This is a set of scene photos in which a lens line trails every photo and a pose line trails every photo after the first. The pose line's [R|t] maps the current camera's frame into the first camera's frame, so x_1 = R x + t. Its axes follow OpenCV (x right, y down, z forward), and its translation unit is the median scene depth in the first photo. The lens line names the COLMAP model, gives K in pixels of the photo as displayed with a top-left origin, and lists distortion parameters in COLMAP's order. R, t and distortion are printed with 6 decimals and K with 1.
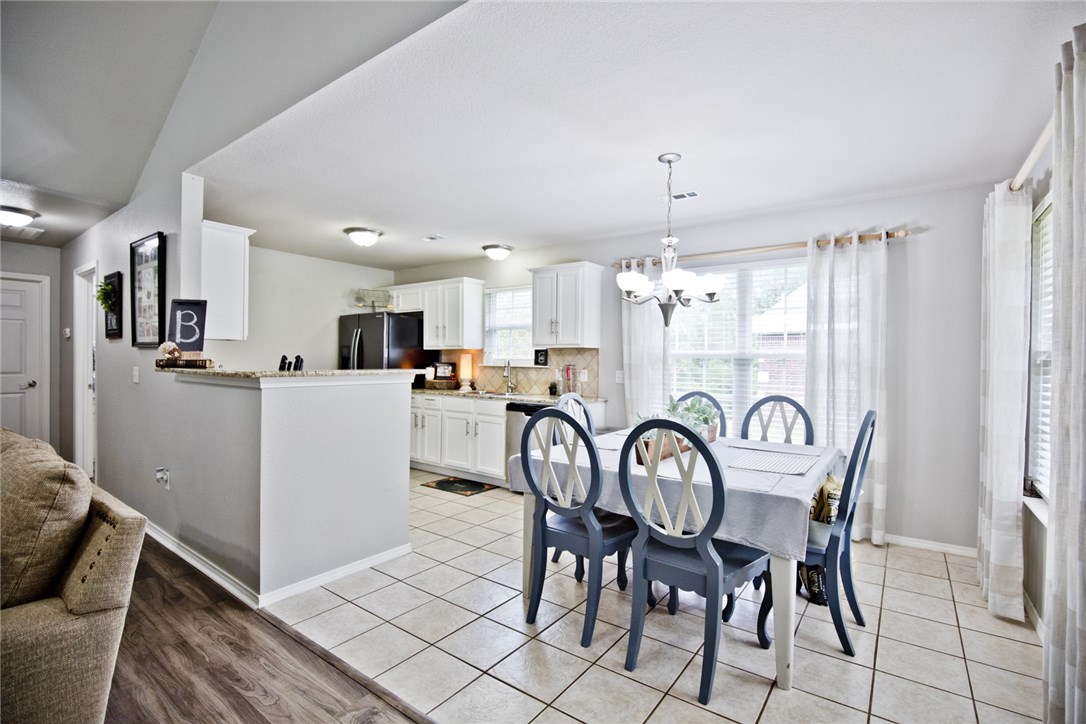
lens RADIAL K [[499.3, 0, 549.9], [0, 499.3, 361.4], [0, 0, 1]] dist [-0.034659, 0.005819]
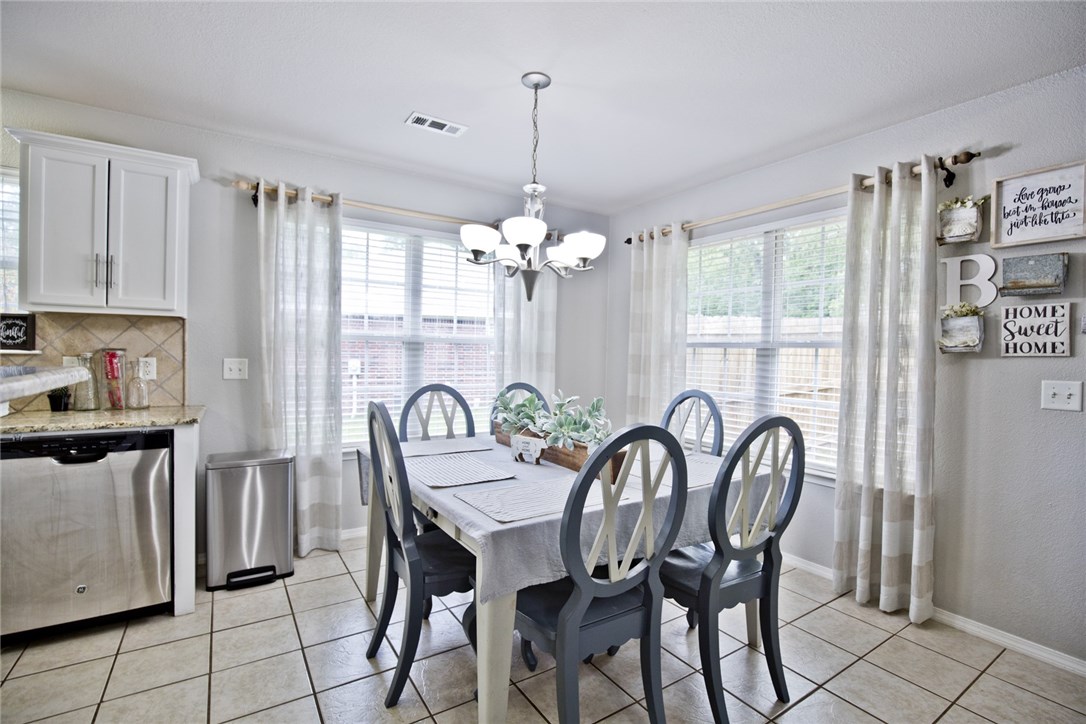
lens RADIAL K [[499.3, 0, 549.9], [0, 499.3, 361.4], [0, 0, 1]] dist [-0.034659, 0.005819]
pose [[0.349736, -0.019651, 0.936642, -0.262478], [-0.014378, 0.999550, 0.026339, 0.000539], [-0.936738, -0.022679, 0.349296, 0.392552]]
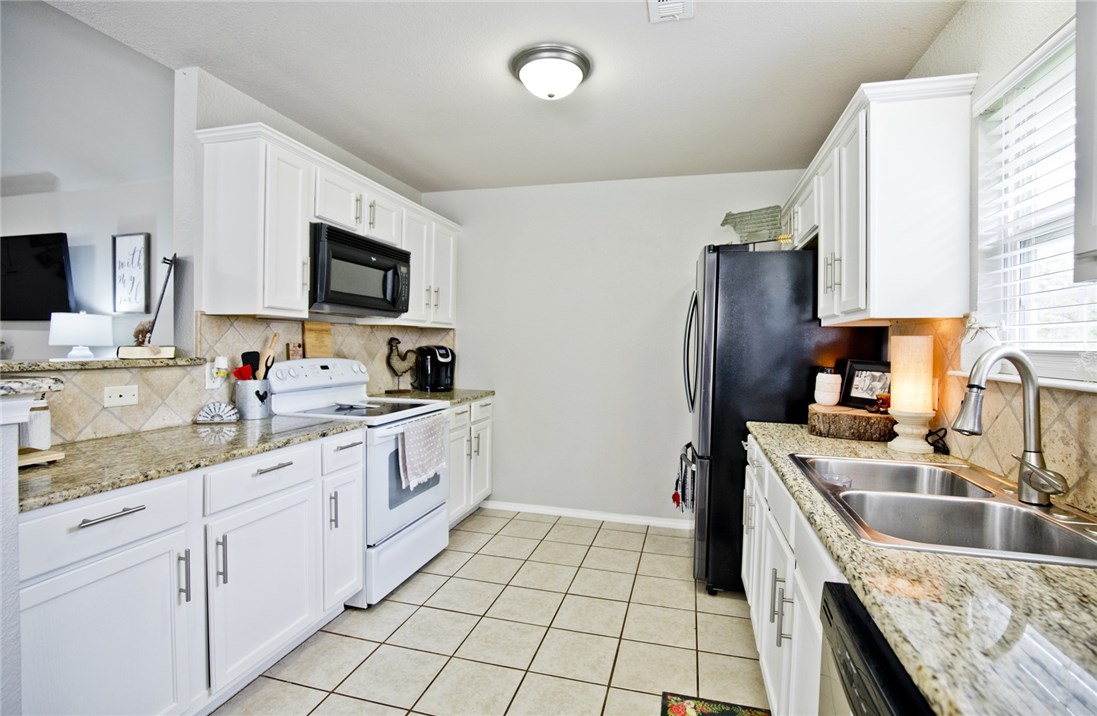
lens RADIAL K [[506.1, 0, 551.6], [0, 506.1, 350.2], [0, 0, 1]] dist [-0.037403, 0.007353]
pose [[0.353564, 0.005622, -0.935393, 0.048668], [-0.012301, 0.999923, 0.001360, -0.003682], [0.935329, 0.011026, 0.353607, 0.756622]]
